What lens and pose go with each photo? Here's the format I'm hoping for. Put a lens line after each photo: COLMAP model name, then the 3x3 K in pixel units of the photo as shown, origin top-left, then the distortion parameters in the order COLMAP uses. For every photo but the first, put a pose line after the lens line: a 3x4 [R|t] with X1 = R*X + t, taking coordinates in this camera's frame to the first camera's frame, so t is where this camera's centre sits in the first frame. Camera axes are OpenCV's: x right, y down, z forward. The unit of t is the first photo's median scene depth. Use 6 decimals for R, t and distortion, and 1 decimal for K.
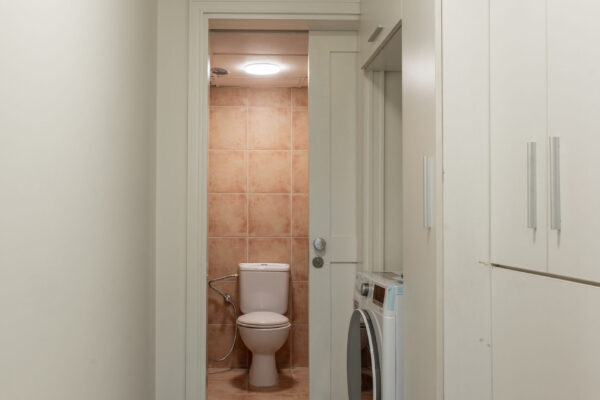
lens RADIAL K [[397.9, 0, 300.0], [0, 397.9, 200.0], [0, 0, 1]] dist [-0.009614, 0.000784]
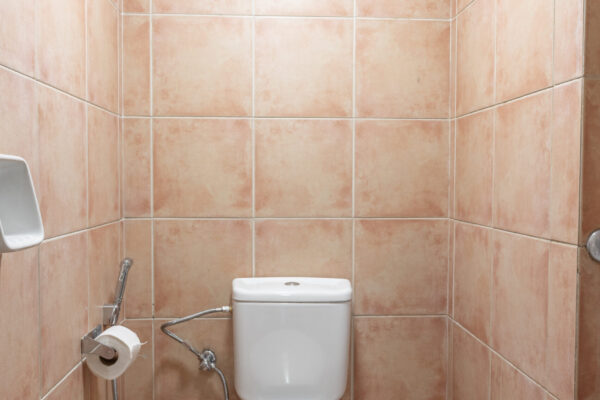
lens RADIAL K [[397.9, 0, 300.0], [0, 397.9, 200.0], [0, 0, 1]] dist [-0.009614, 0.000784]
pose [[0.994830, 0.007190, -0.101297, -0.036700], [0.003553, 0.994415, 0.105479, 0.027403], [0.101490, -0.105294, 0.989249, 0.570124]]
